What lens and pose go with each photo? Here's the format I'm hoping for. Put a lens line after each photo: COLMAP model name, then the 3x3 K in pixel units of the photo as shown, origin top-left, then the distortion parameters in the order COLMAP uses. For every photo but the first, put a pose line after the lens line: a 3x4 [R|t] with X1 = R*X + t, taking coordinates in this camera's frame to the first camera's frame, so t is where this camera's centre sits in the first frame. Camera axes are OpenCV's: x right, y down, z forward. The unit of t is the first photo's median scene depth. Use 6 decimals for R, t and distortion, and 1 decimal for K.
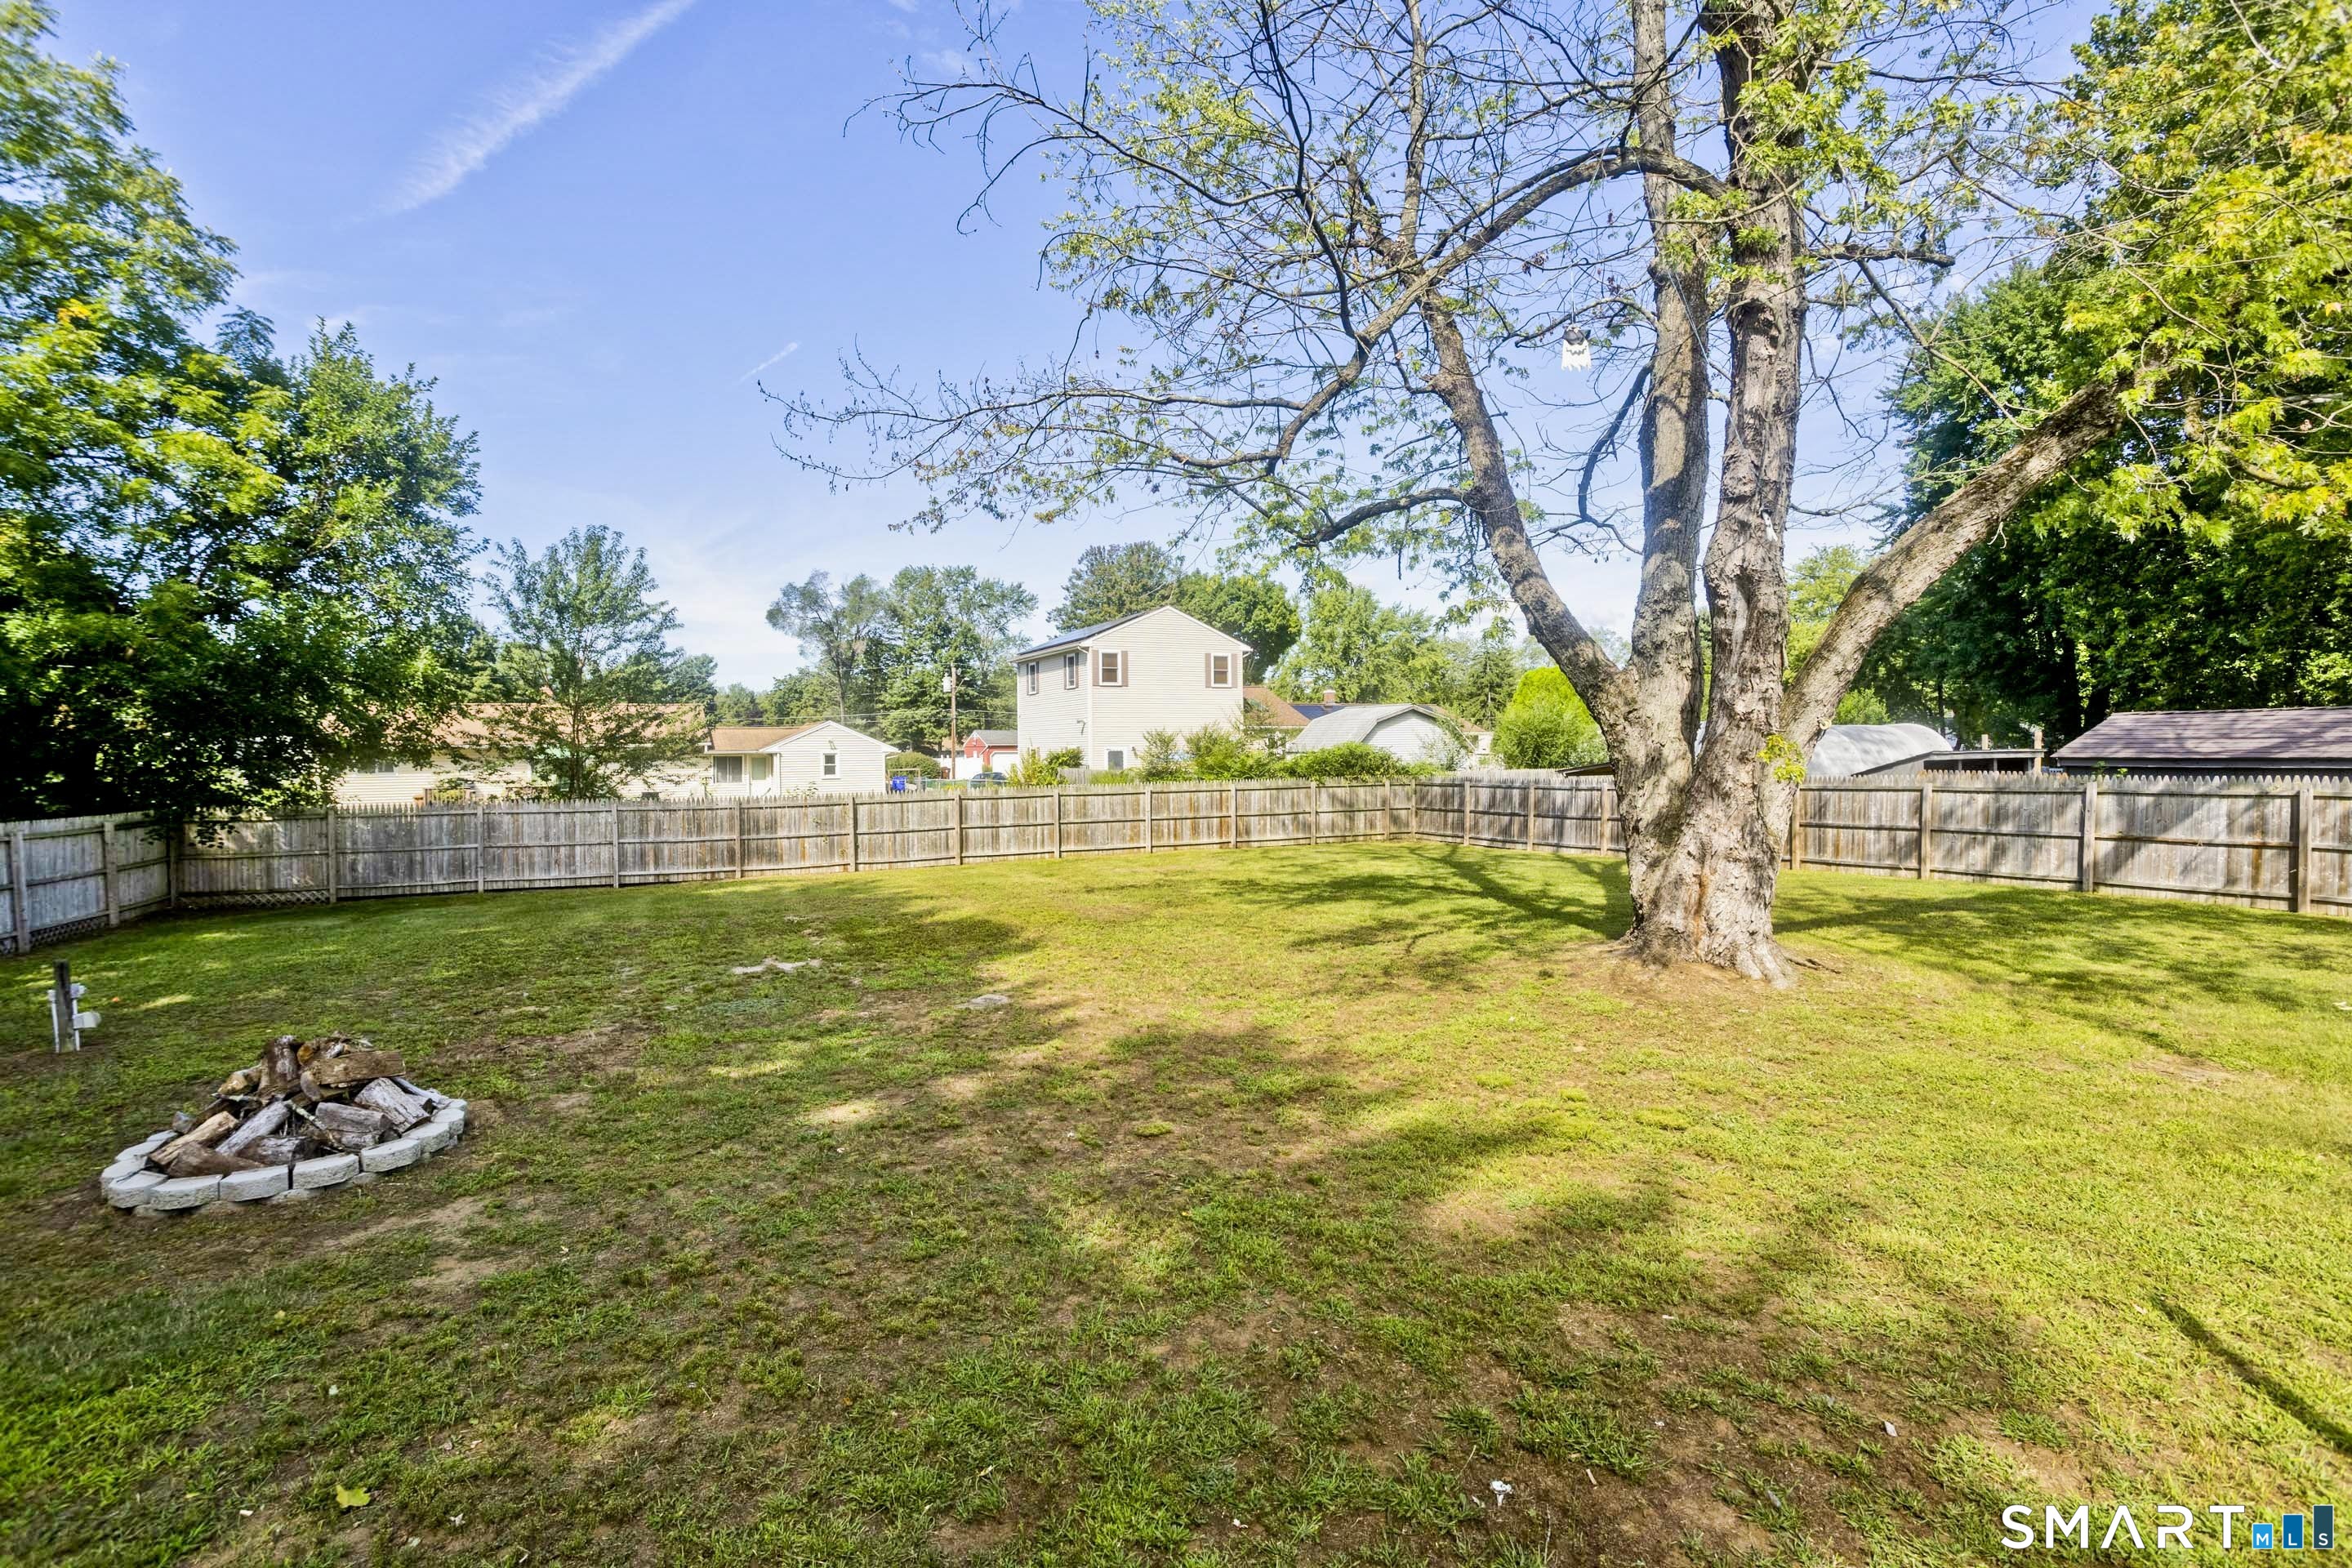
lens RADIAL K [[1147.3, 0, 1176.0], [0, 1147.3, 784.0], [0, 0, 1]] dist [-0.035093, 0.021497]
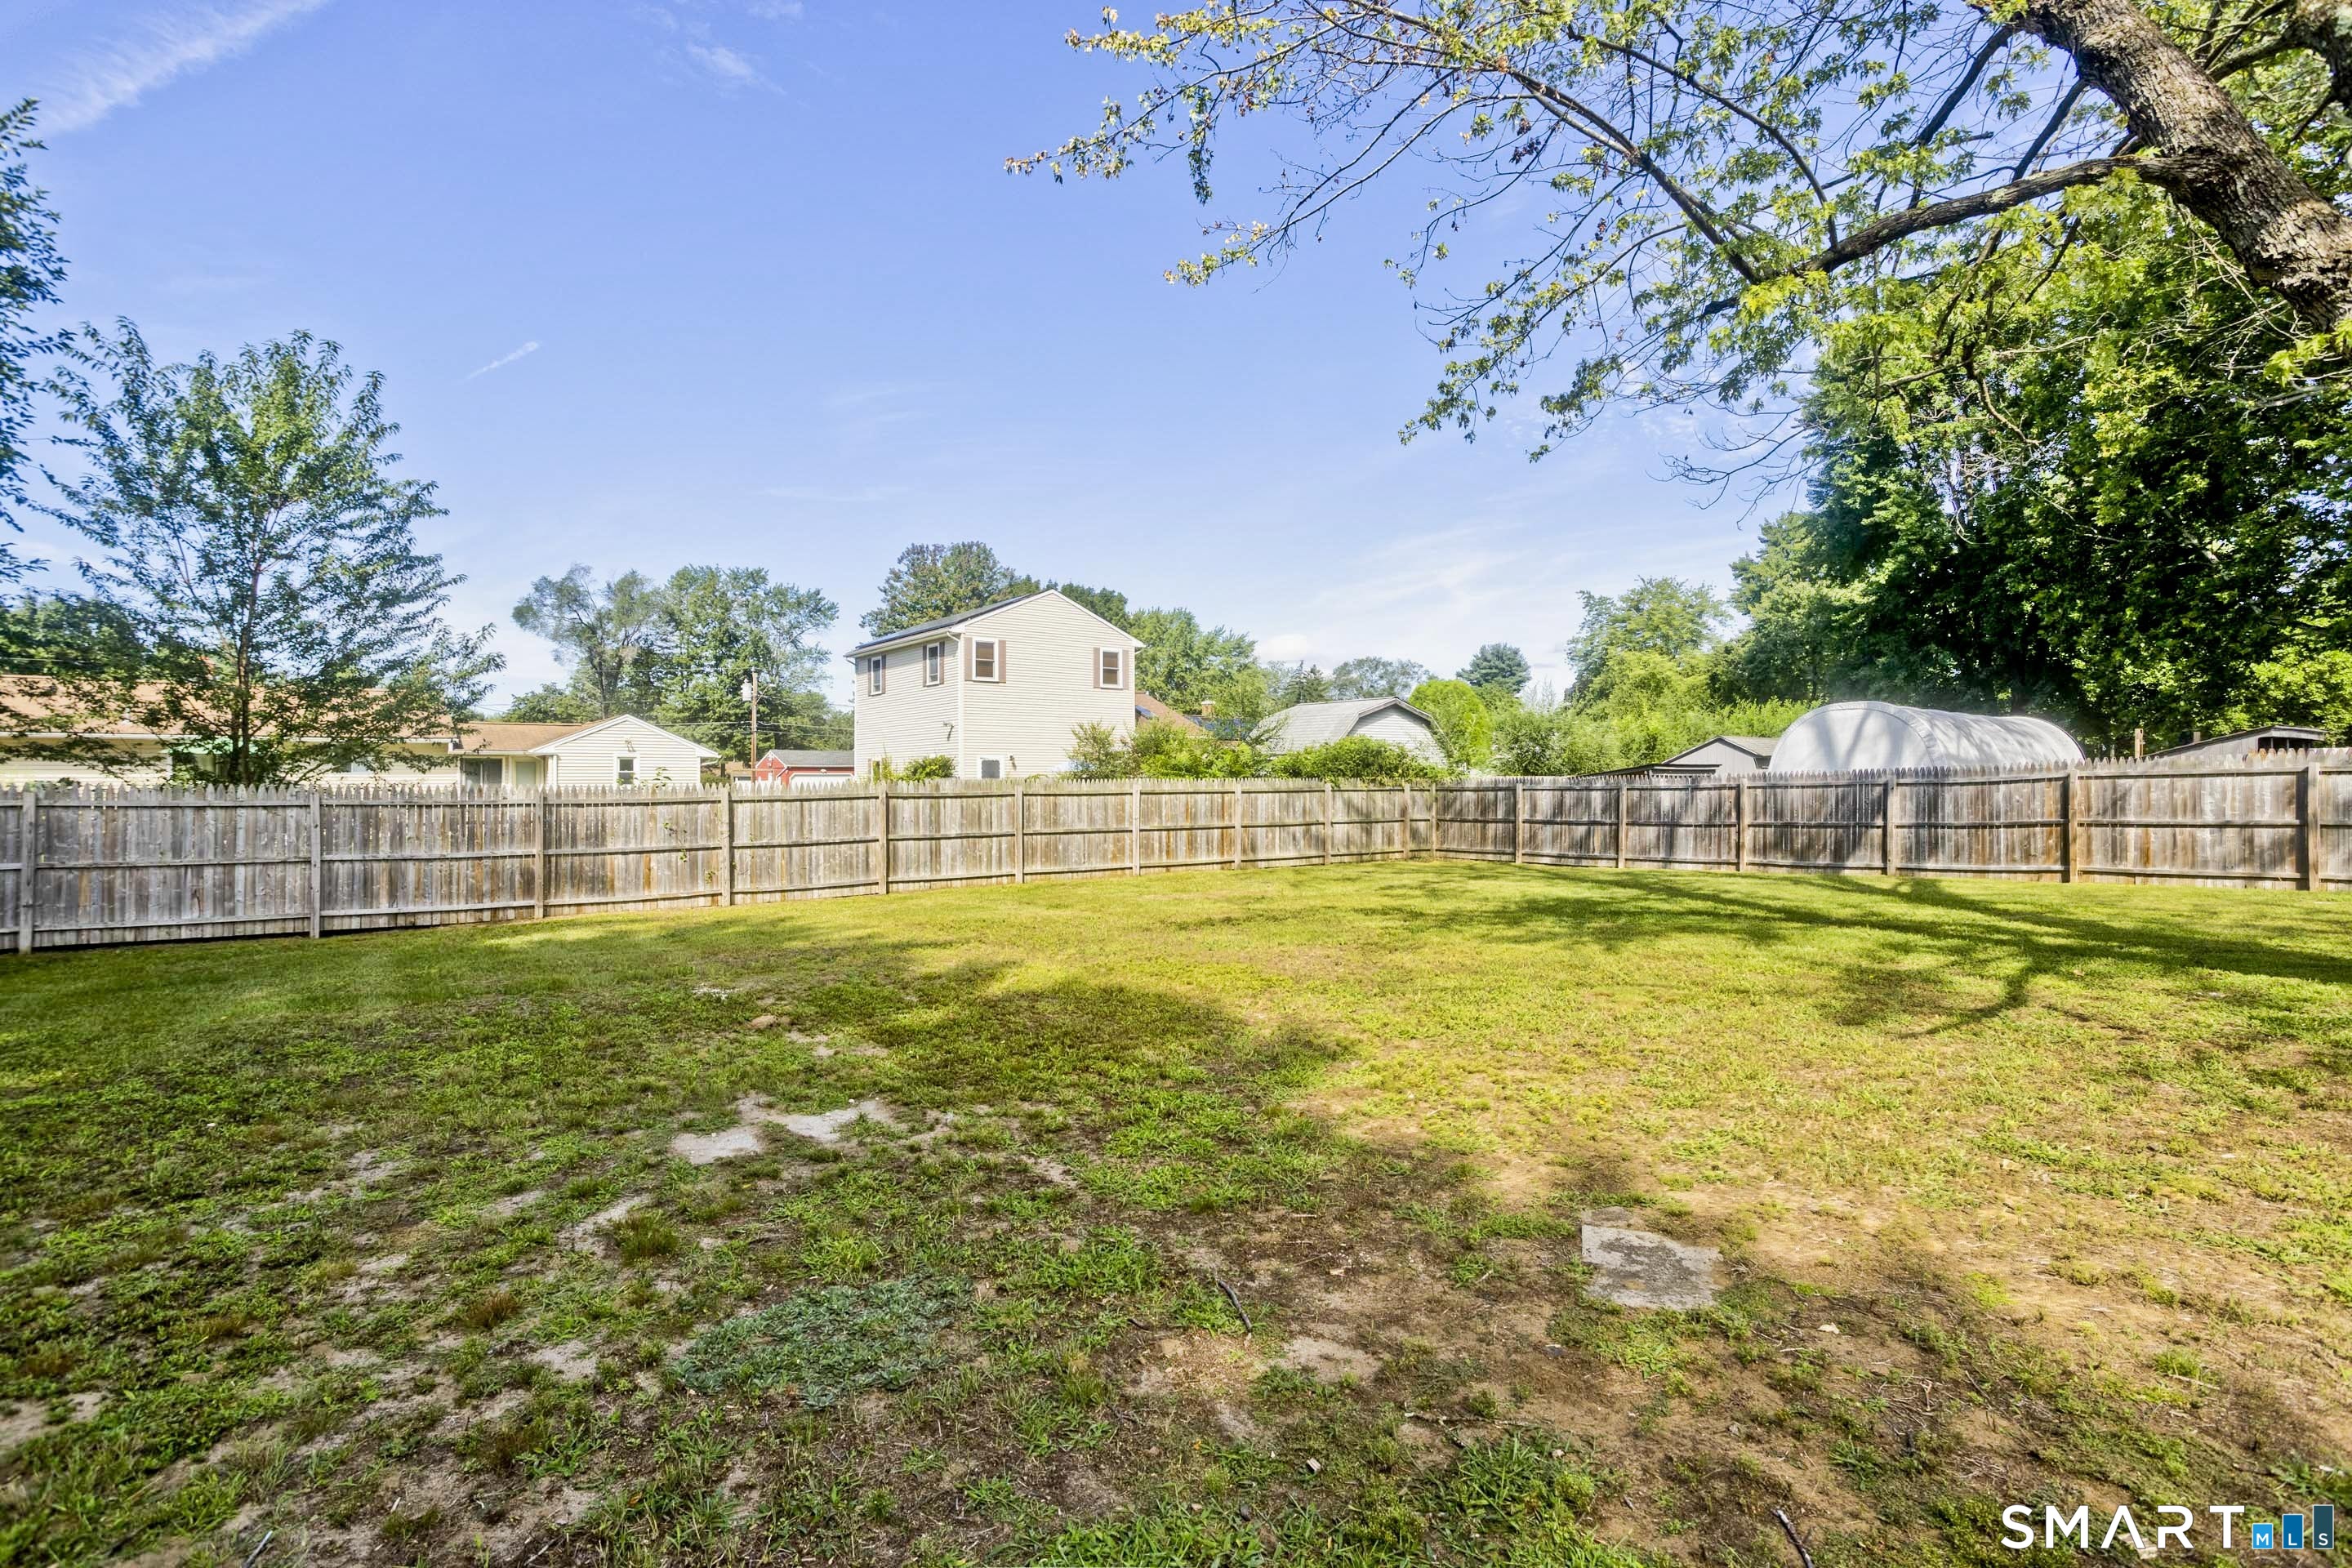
lens RADIAL K [[1147.3, 0, 1176.0], [0, 1147.3, 784.0], [0, 0, 1]] dist [-0.035093, 0.021497]
pose [[0.980691, 0.006948, 0.195440, -0.126001], [-0.000622, 0.999474, -0.032412, 0.022476], [-0.195562, 0.031664, 0.980180, 0.250472]]
